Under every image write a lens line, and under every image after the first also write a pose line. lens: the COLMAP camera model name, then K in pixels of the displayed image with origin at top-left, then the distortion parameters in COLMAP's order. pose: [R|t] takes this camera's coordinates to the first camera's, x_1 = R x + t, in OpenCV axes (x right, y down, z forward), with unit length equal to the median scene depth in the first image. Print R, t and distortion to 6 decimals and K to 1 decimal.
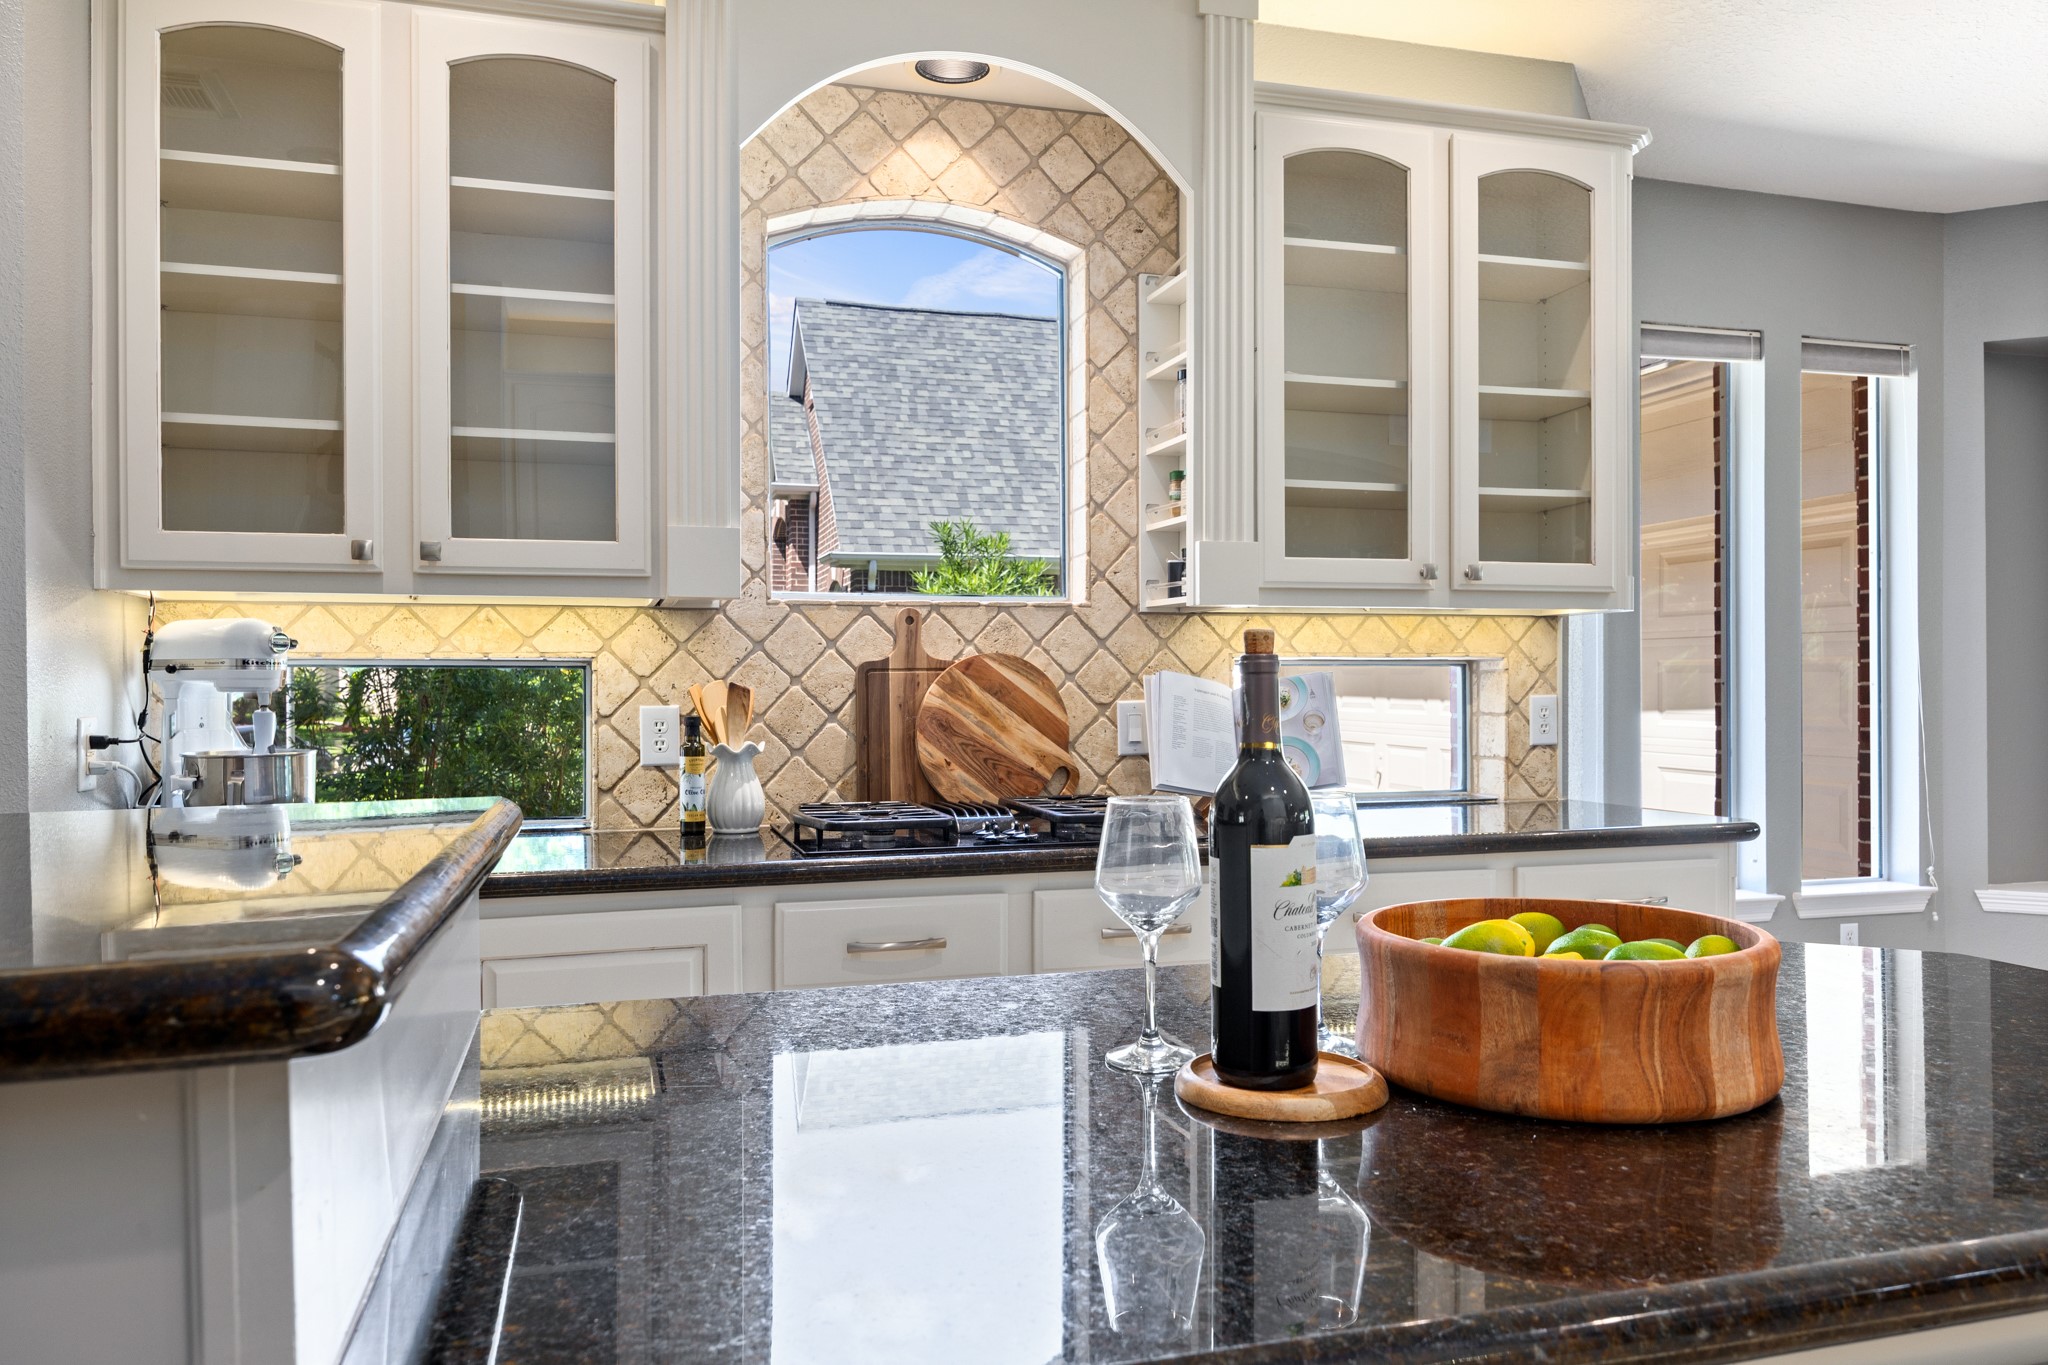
lens RADIAL K [[1423.1, 0, 1023.8], [0, 1423.1, 683.6], [0, 0, 1]] dist [-0.009894, -0.002151]
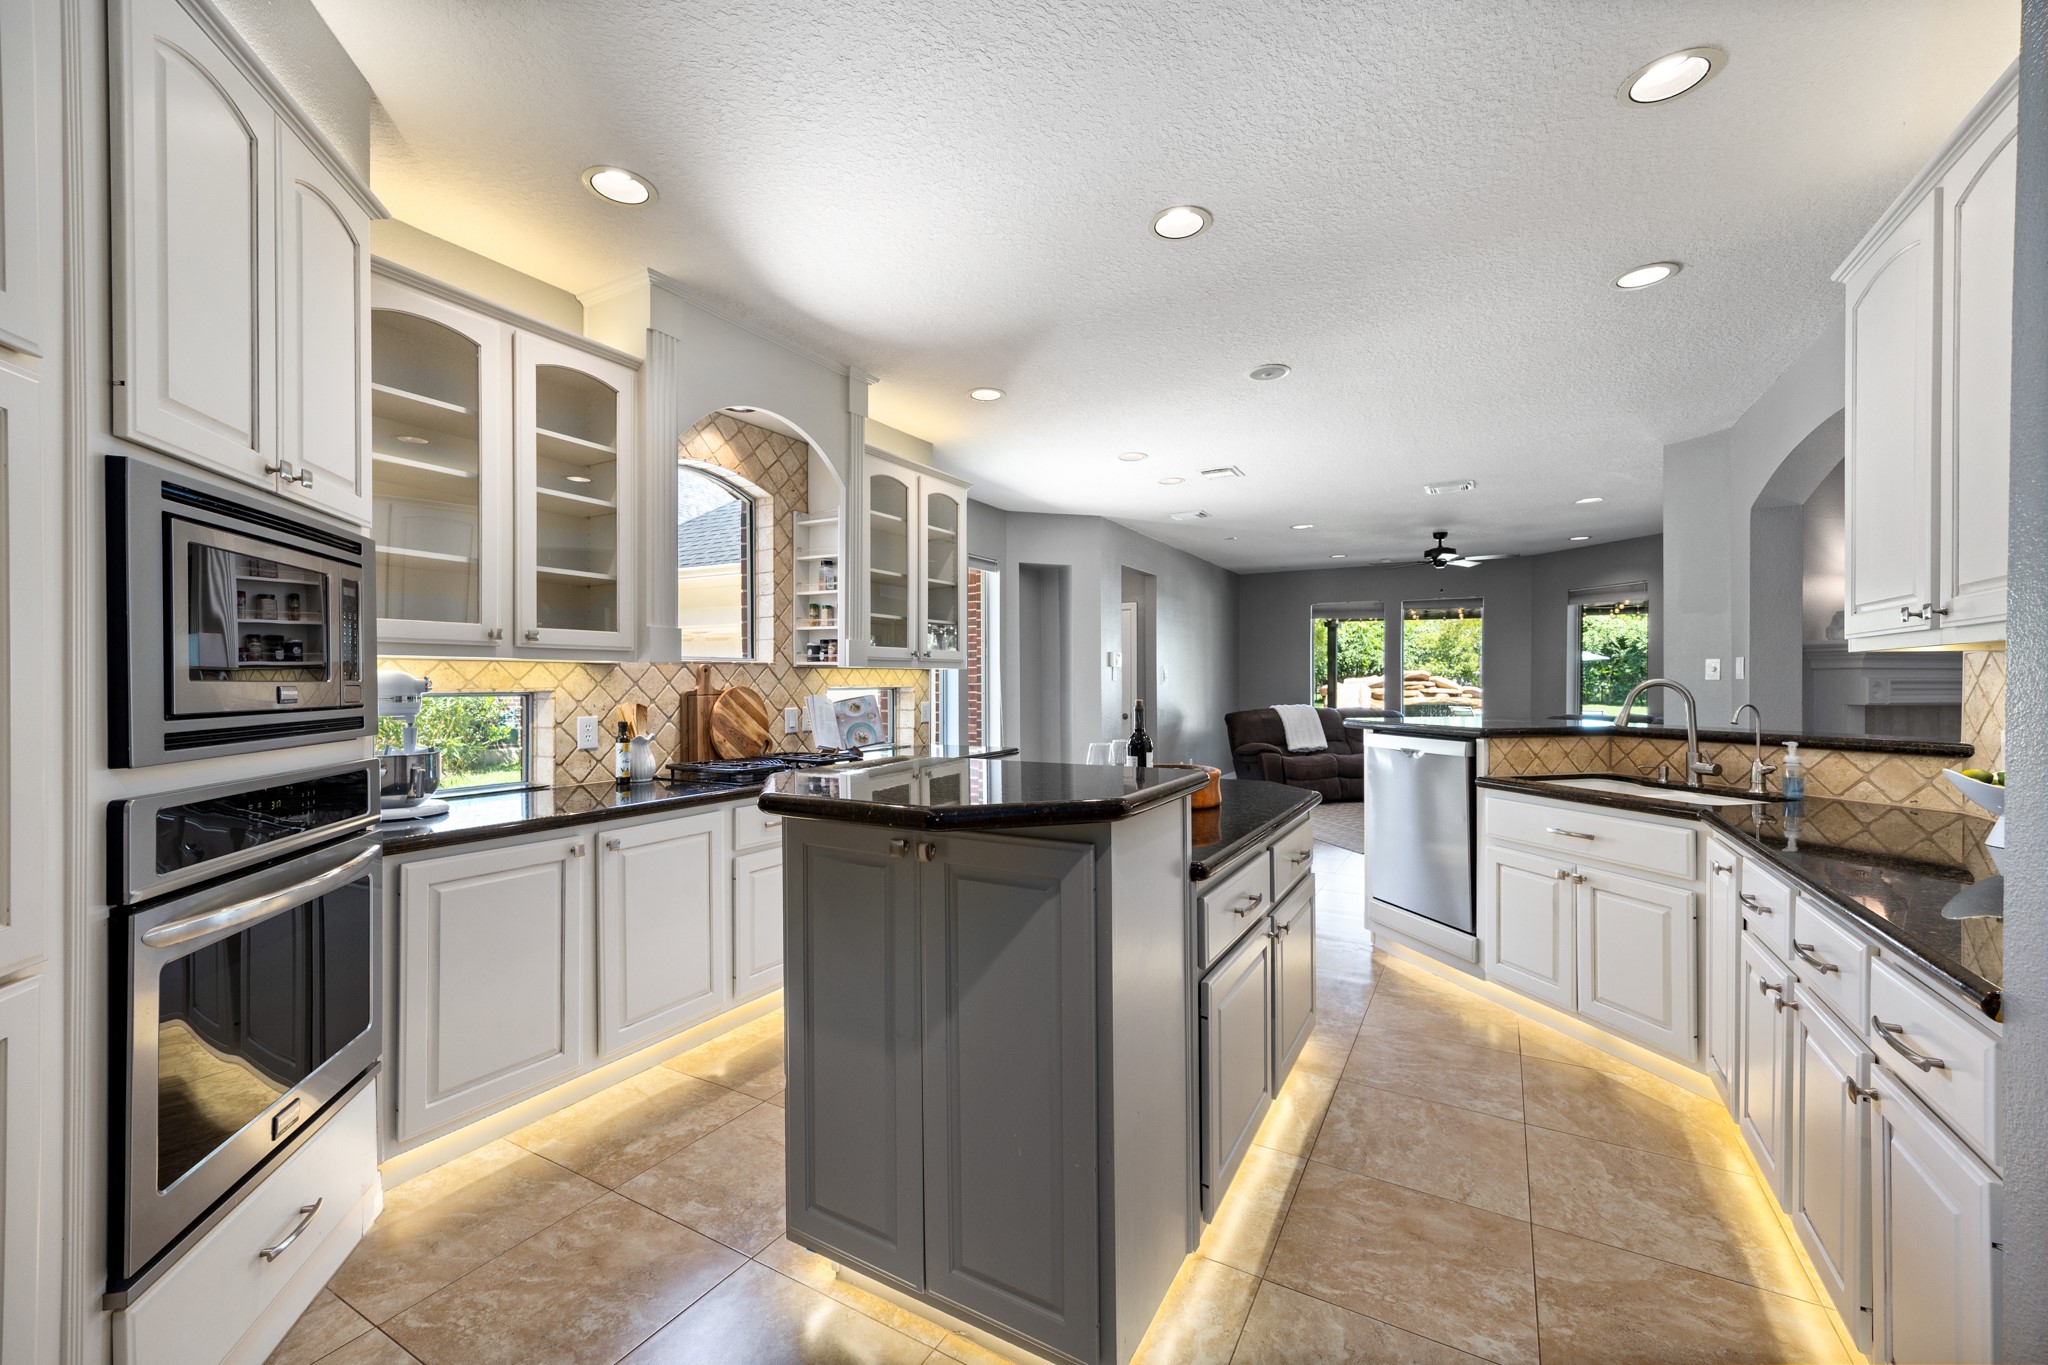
lens RADIAL K [[822.6, 0, 1022.7], [0, 822.6, 686.0], [0, 0, 1]] dist [0.009405, 0.000202]
pose [[0.721583, -0.001542, 0.692326, -0.564216], [0.000038, 0.999998, 0.002187, -0.025135], [-0.692328, -0.001552, 0.721581, -0.155273]]
